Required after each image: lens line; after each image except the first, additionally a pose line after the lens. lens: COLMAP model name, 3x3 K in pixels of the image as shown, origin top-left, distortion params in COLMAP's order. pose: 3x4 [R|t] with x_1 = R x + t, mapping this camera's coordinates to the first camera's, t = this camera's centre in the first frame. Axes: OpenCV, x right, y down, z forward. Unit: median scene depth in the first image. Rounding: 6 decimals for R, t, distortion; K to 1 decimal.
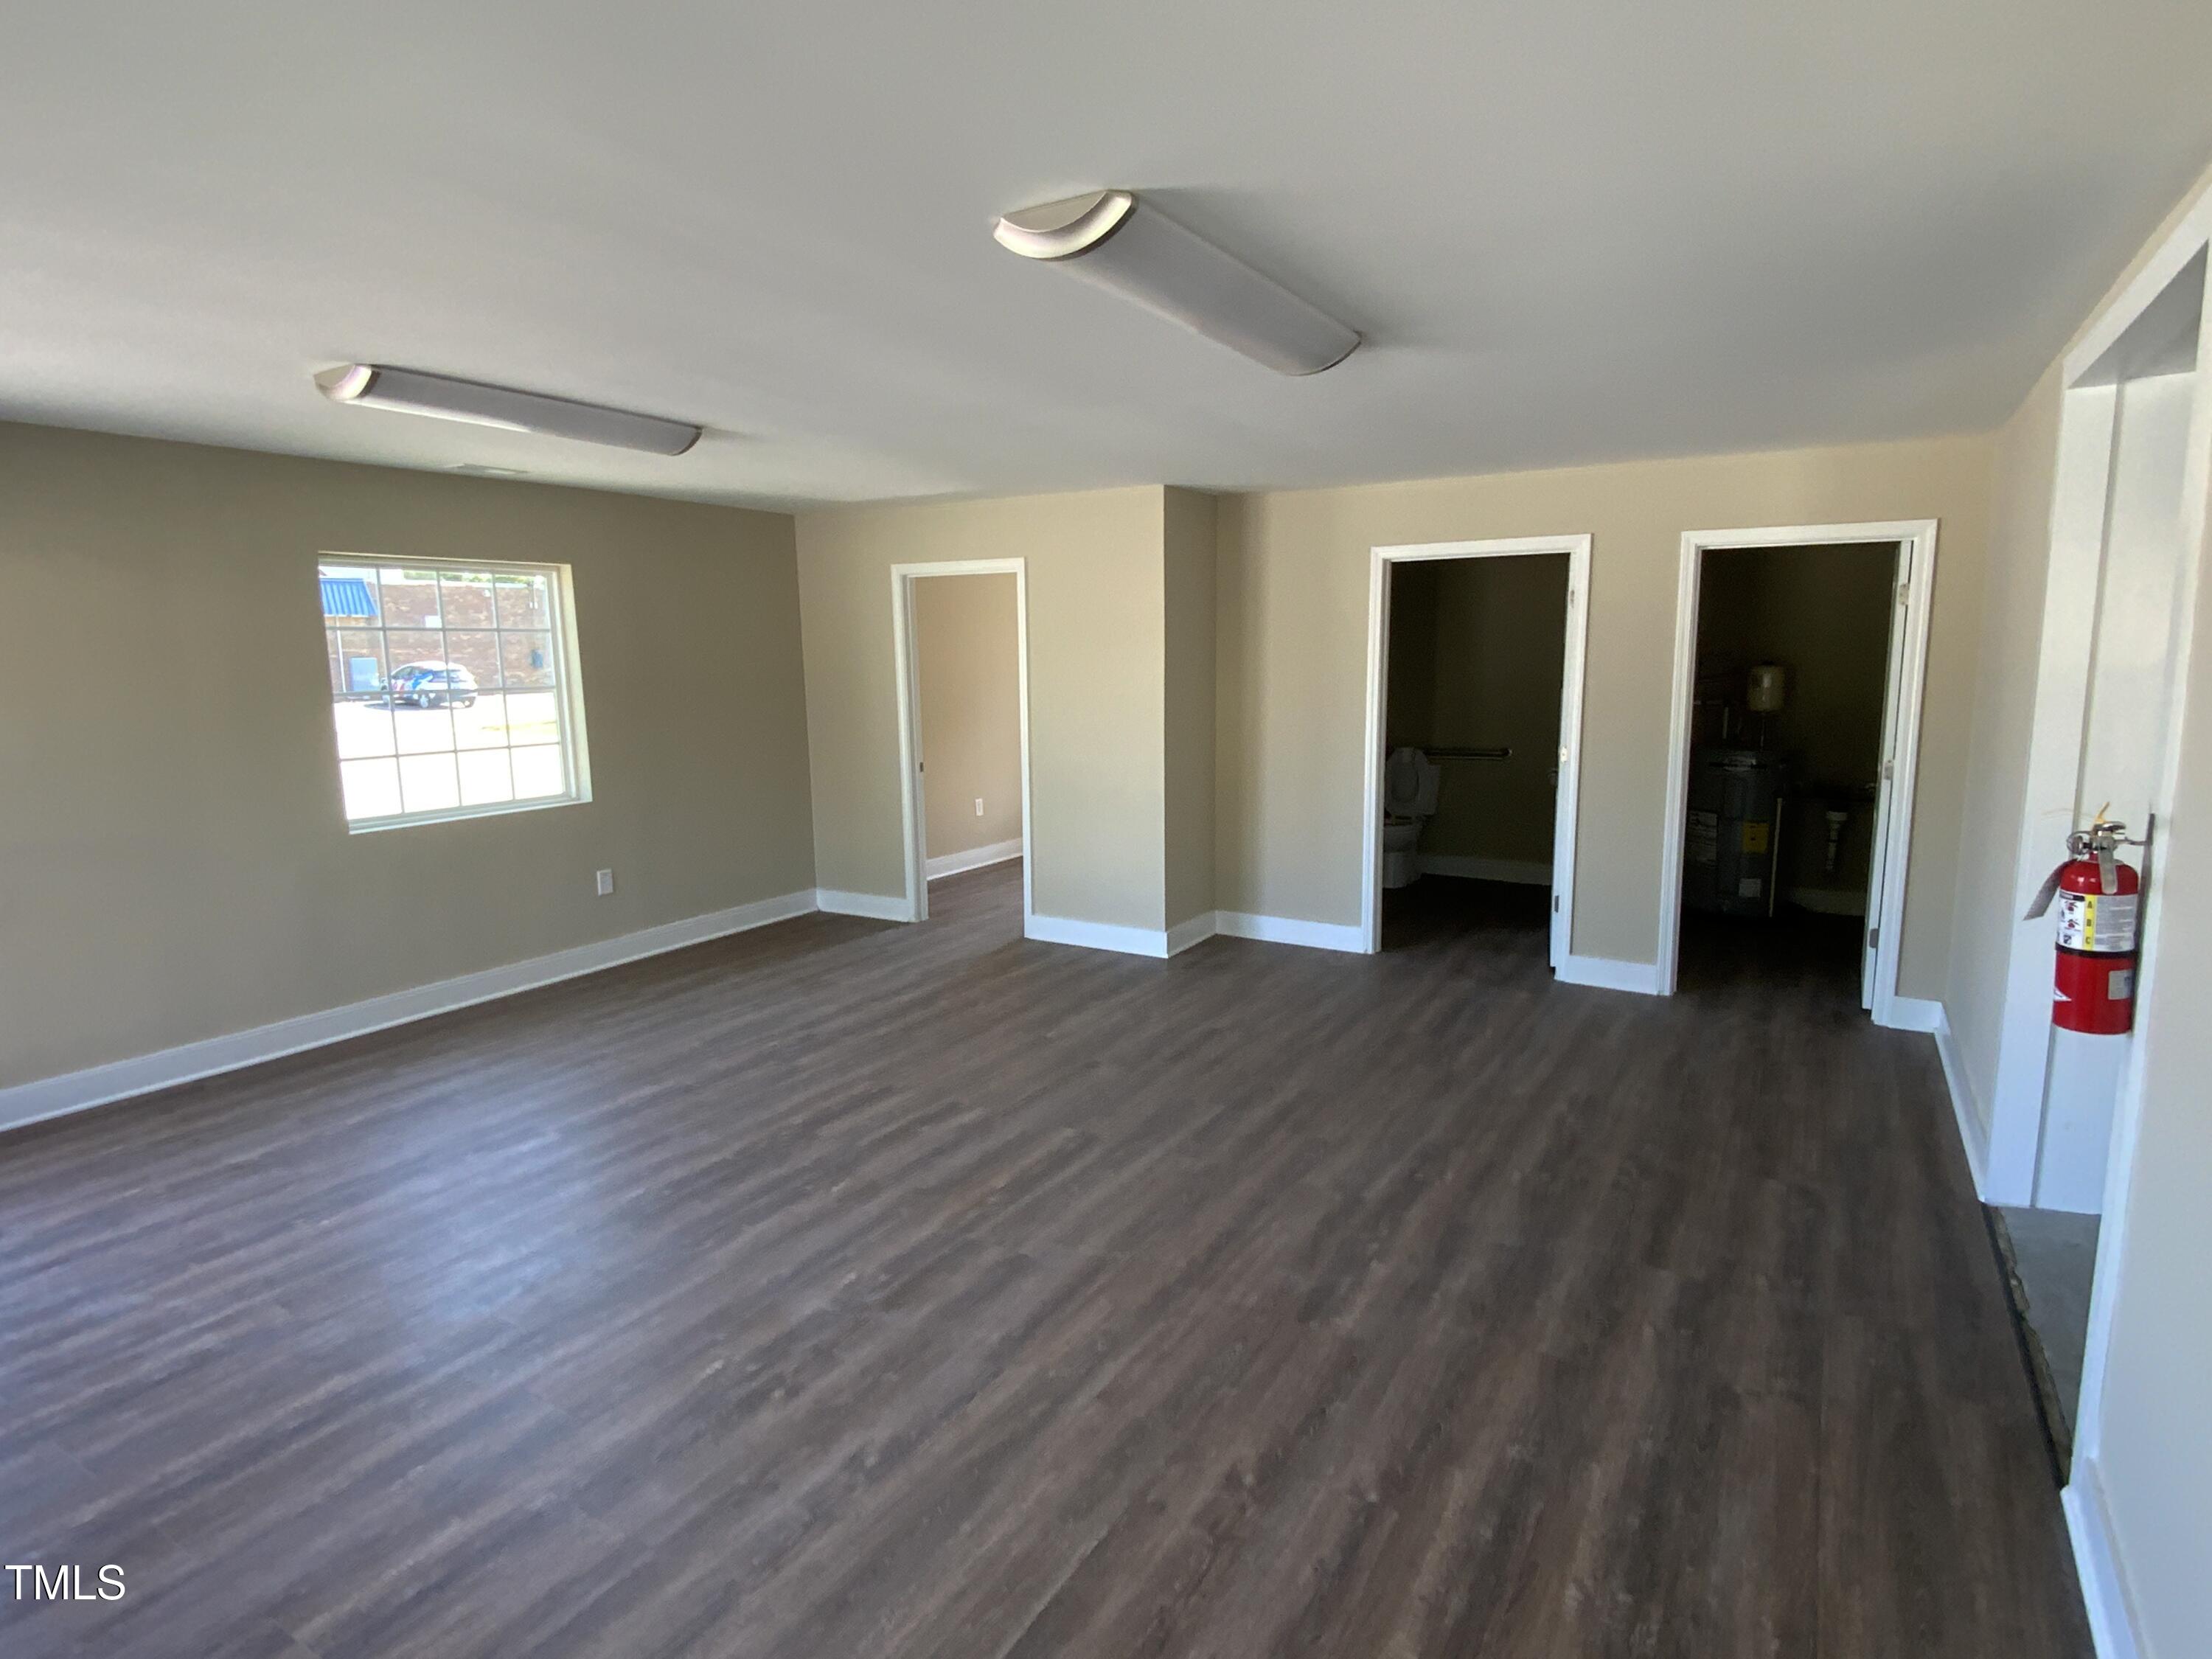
lens RADIAL K [[1199.1, 0, 1106.0], [0, 1199.1, 829.5], [0, 0, 1]] dist [-0.004422, -0.003182]
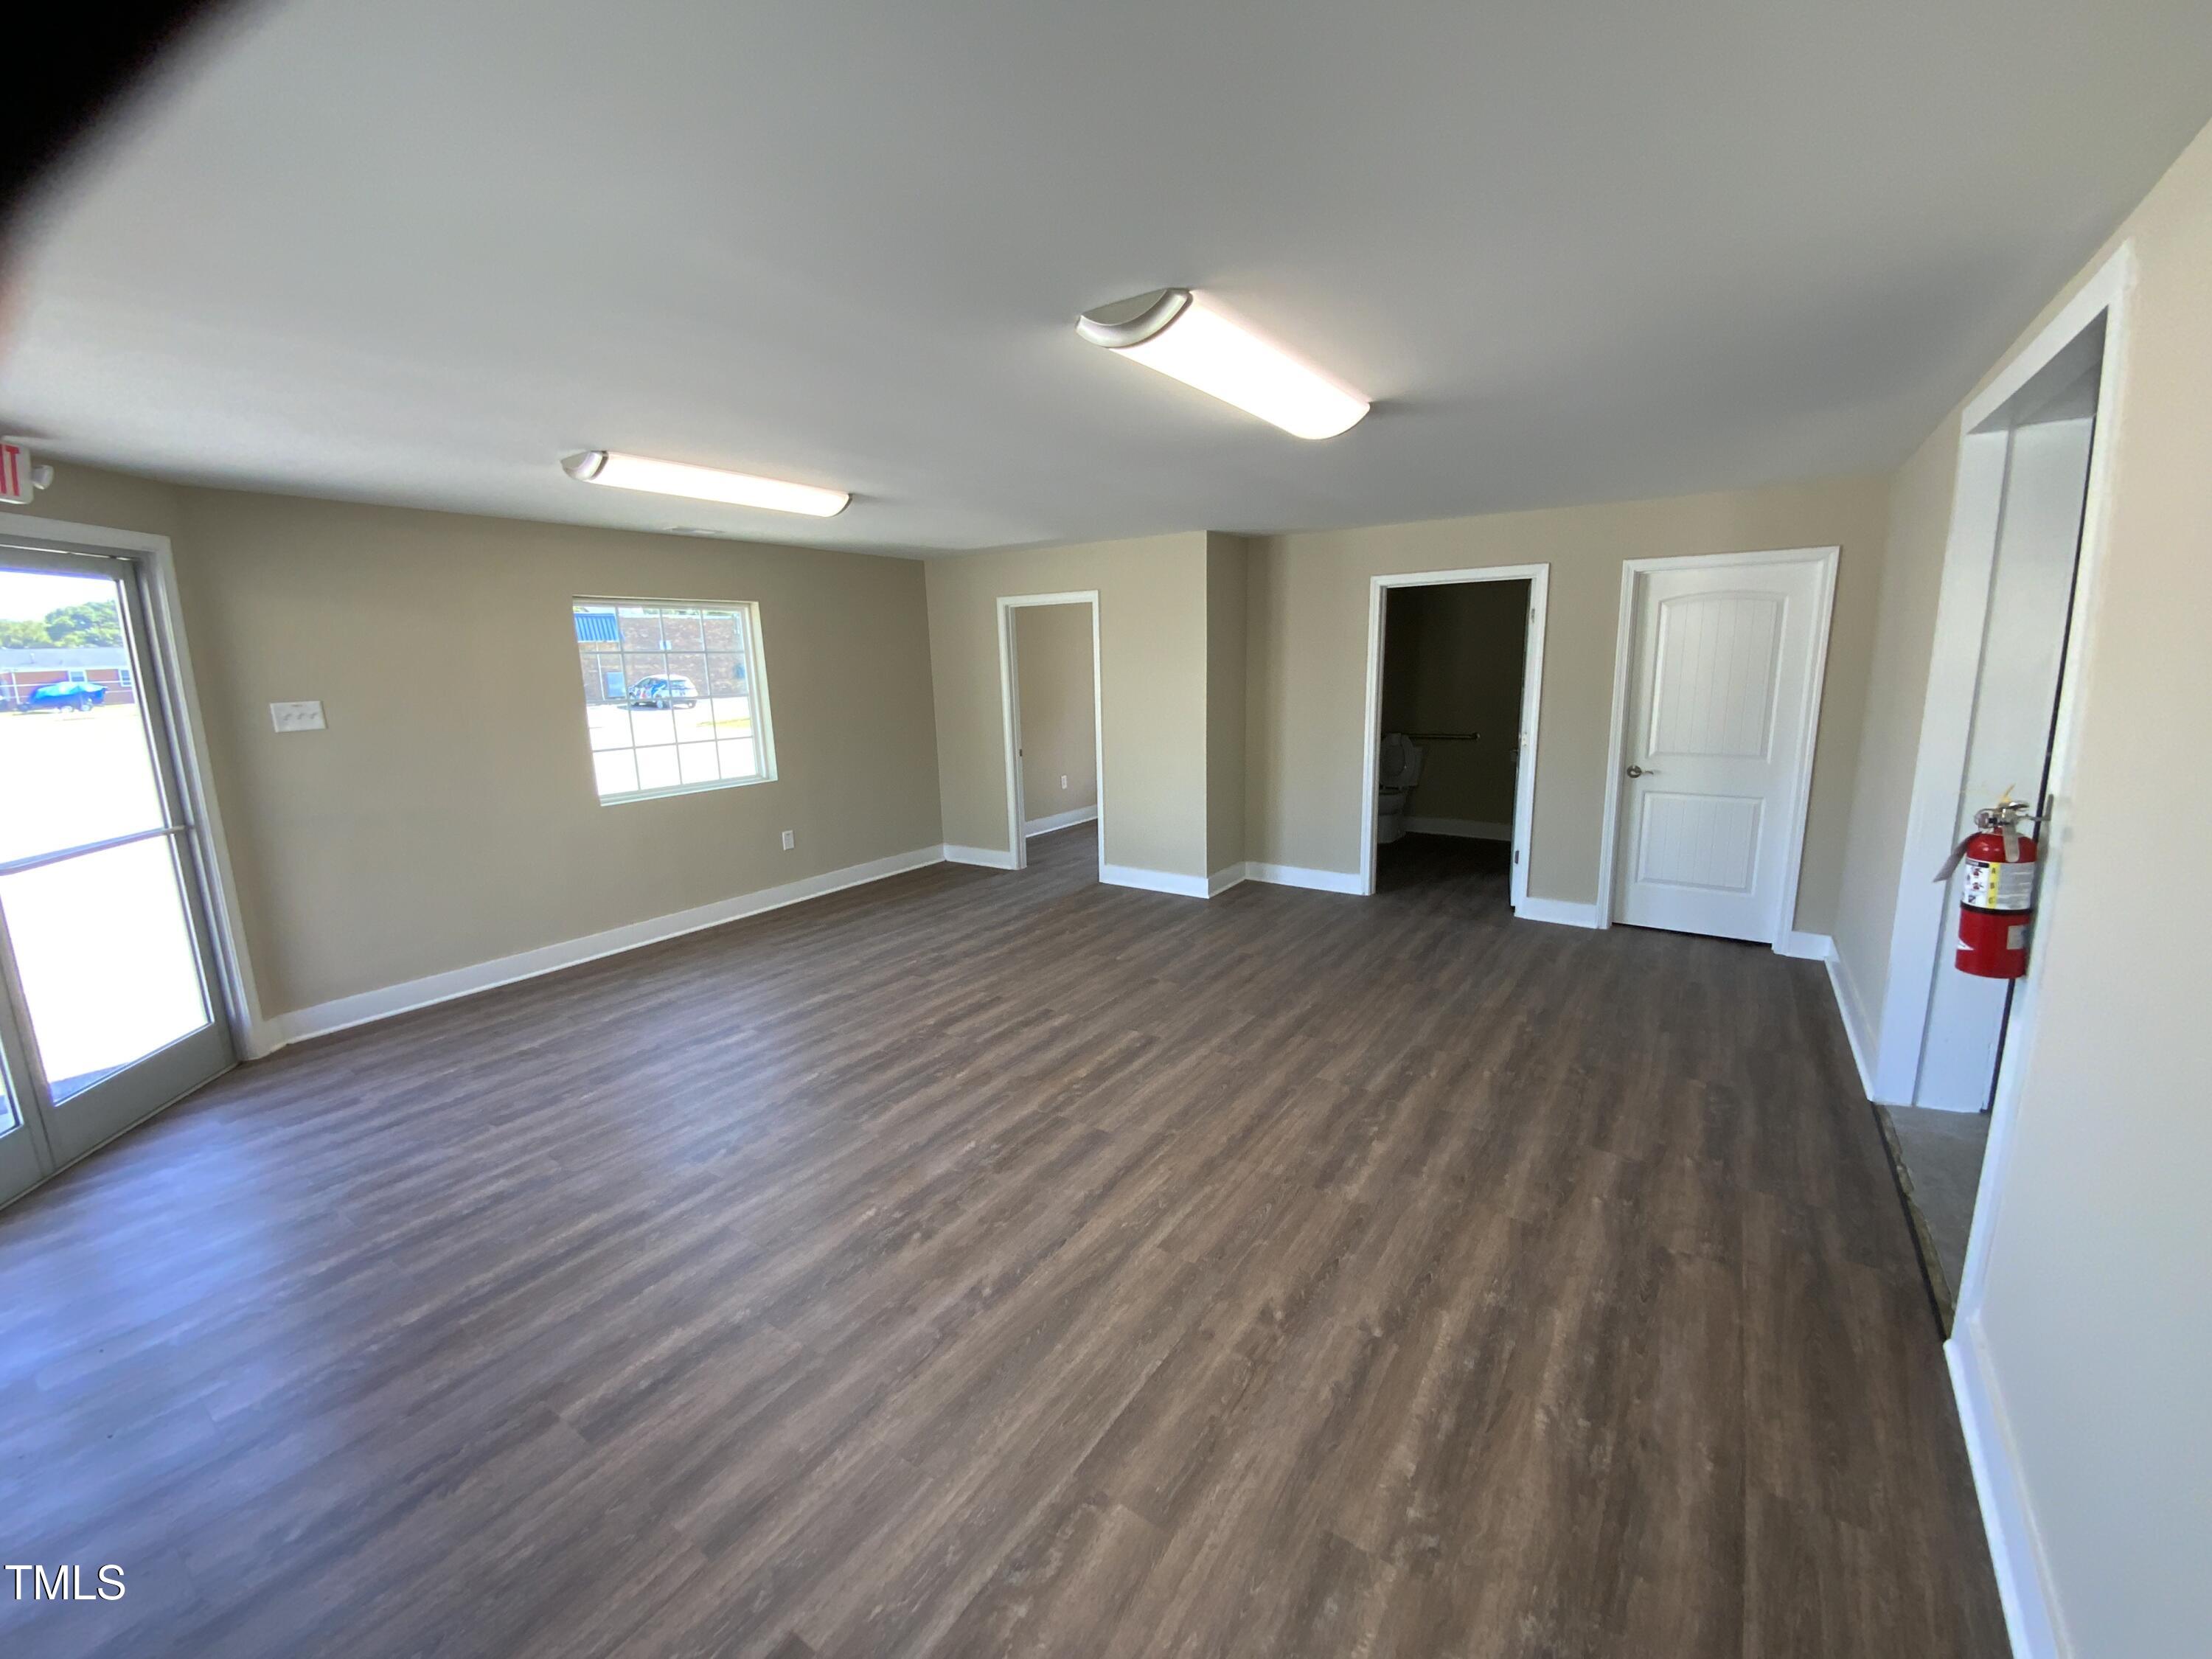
lens RADIAL K [[897.0, 0, 1106.0], [0, 897.0, 829.5], [0, 0, 1]] dist [0.003486, -0.011196]
pose [[0.998229, -0.002414, -0.059439, -0.005232], [0.004701, 0.999253, 0.038369, -0.010309], [0.059302, -0.038581, 0.997494, 0.039546]]
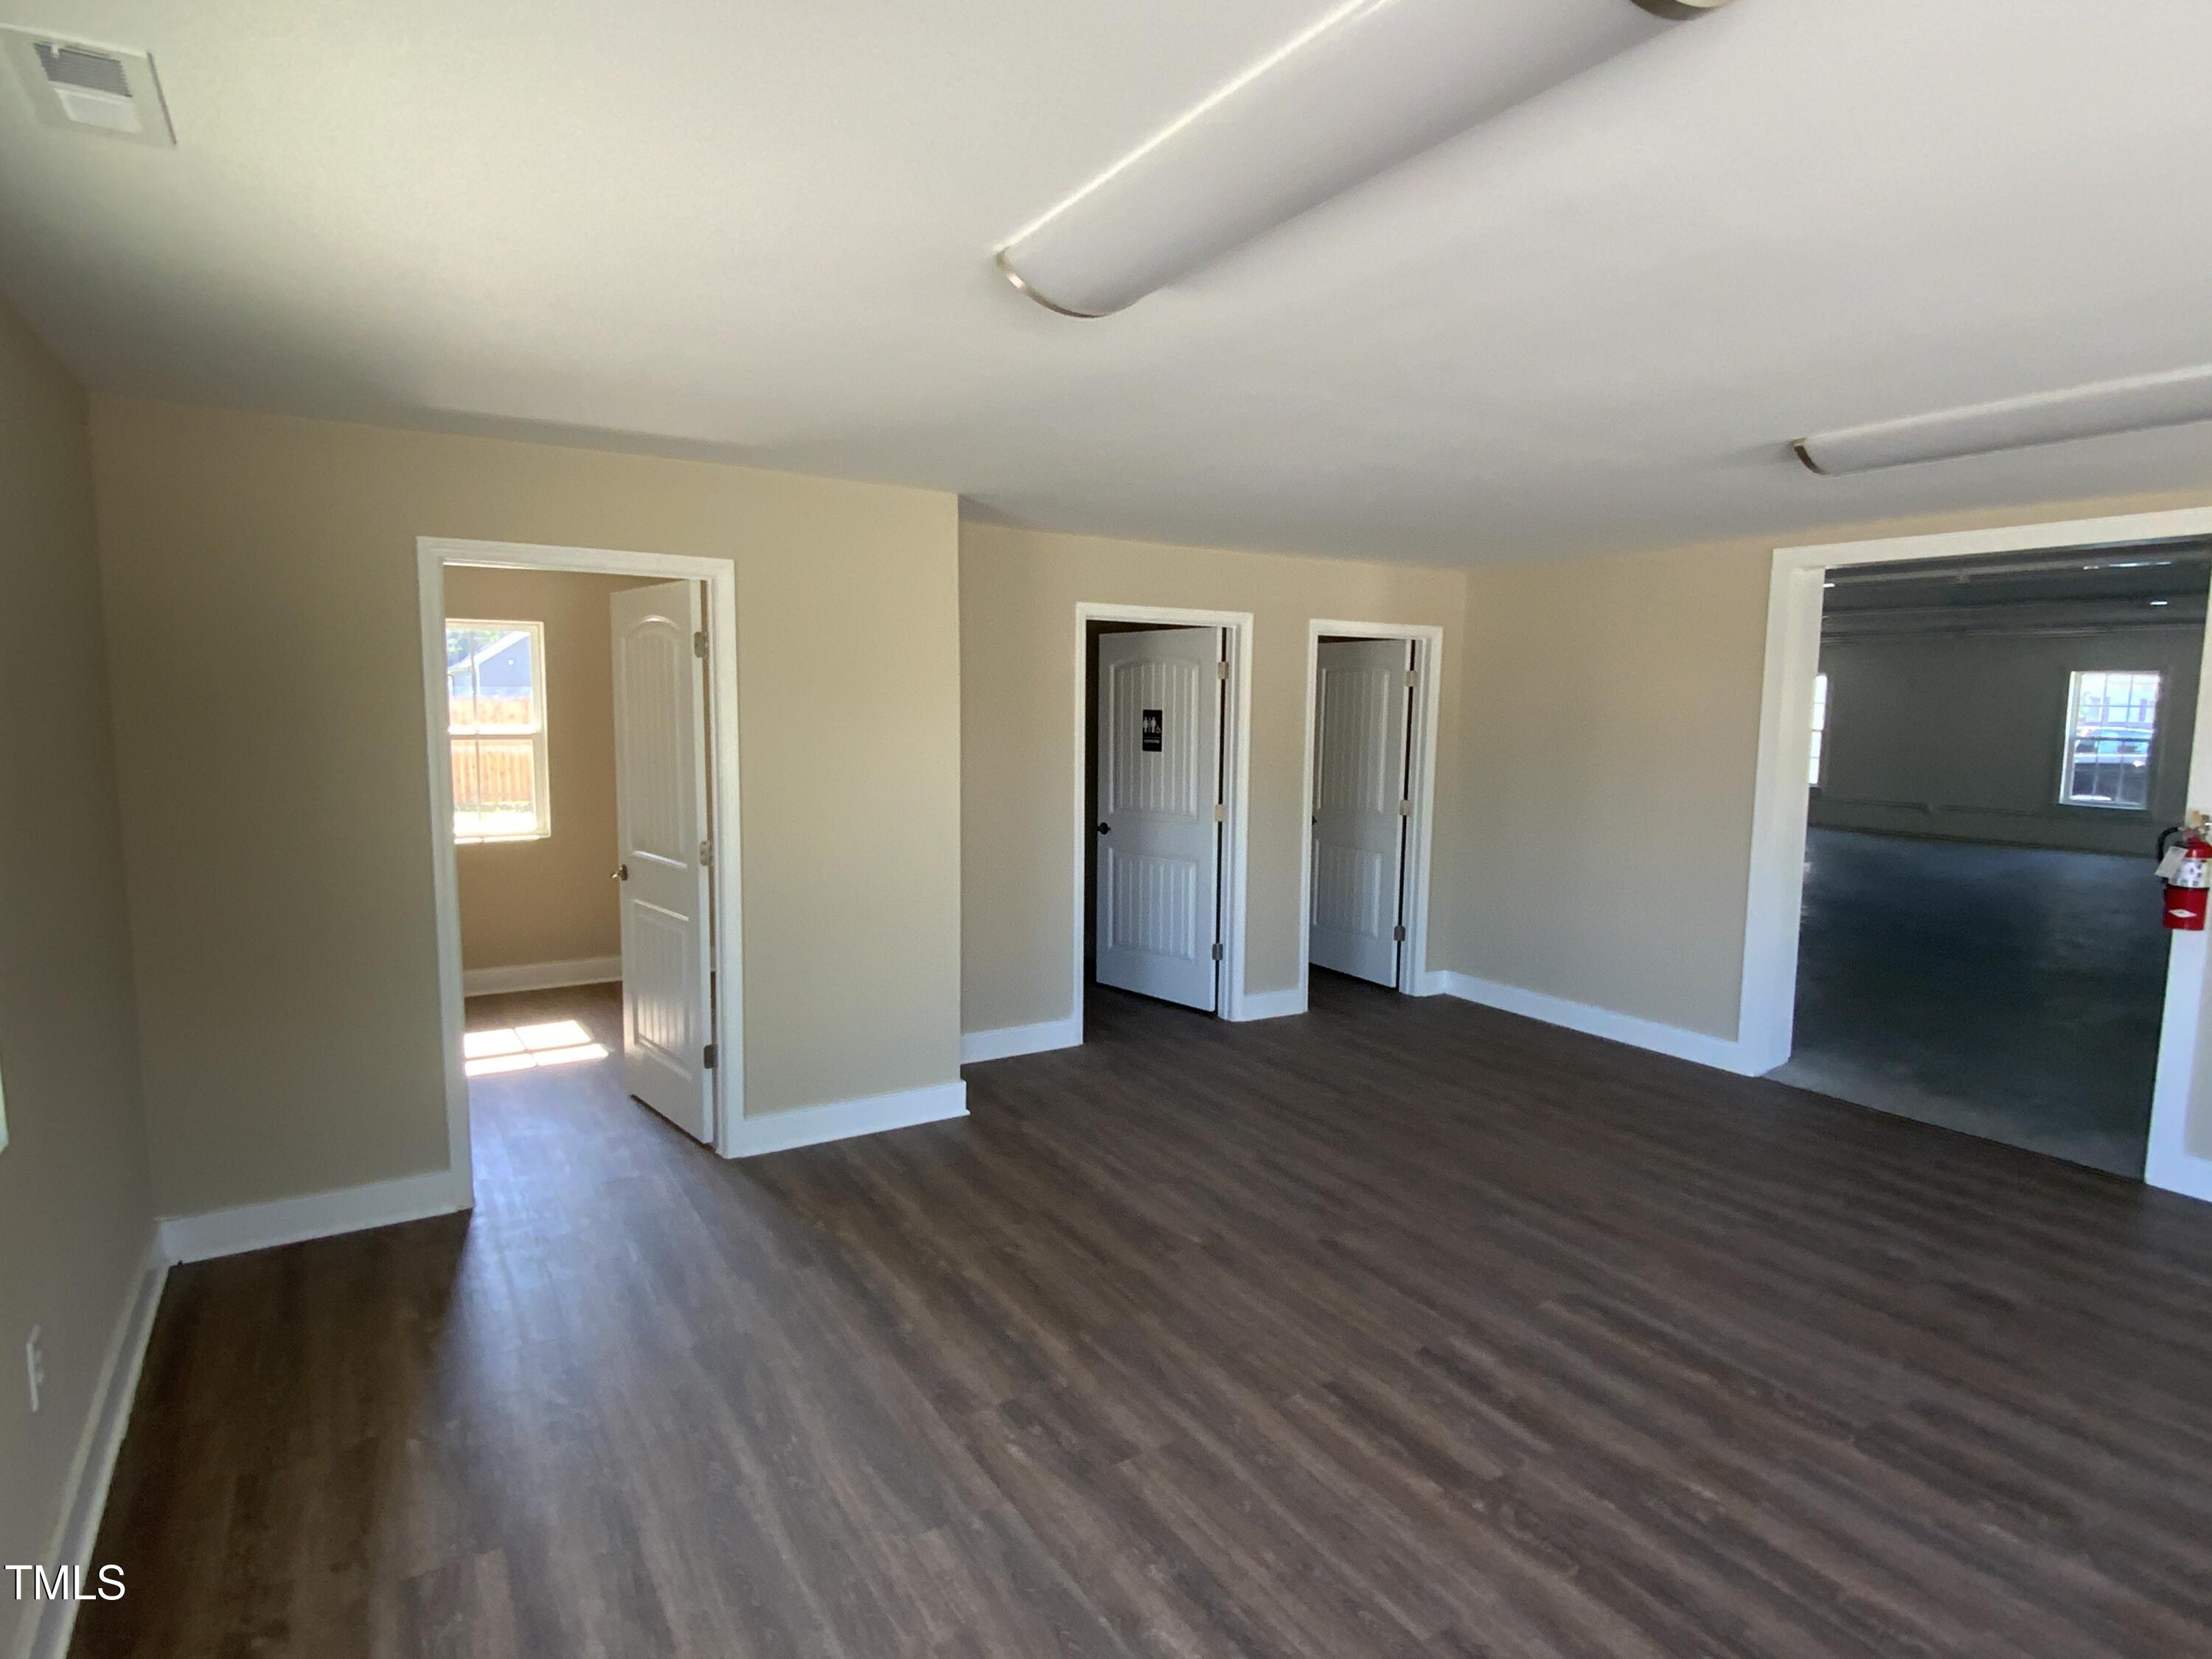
lens RADIAL K [[1212.1, 0, 1080.8], [0, 1212.1, 835.4], [0, 0, 1]] dist [0.032218, -0.023242]
pose [[0.451093, -0.087557, 0.888172, -1.176986], [0.115587, 0.992526, 0.039138, -0.184992], [-0.884960, 0.085006, 0.457842, 1.137138]]
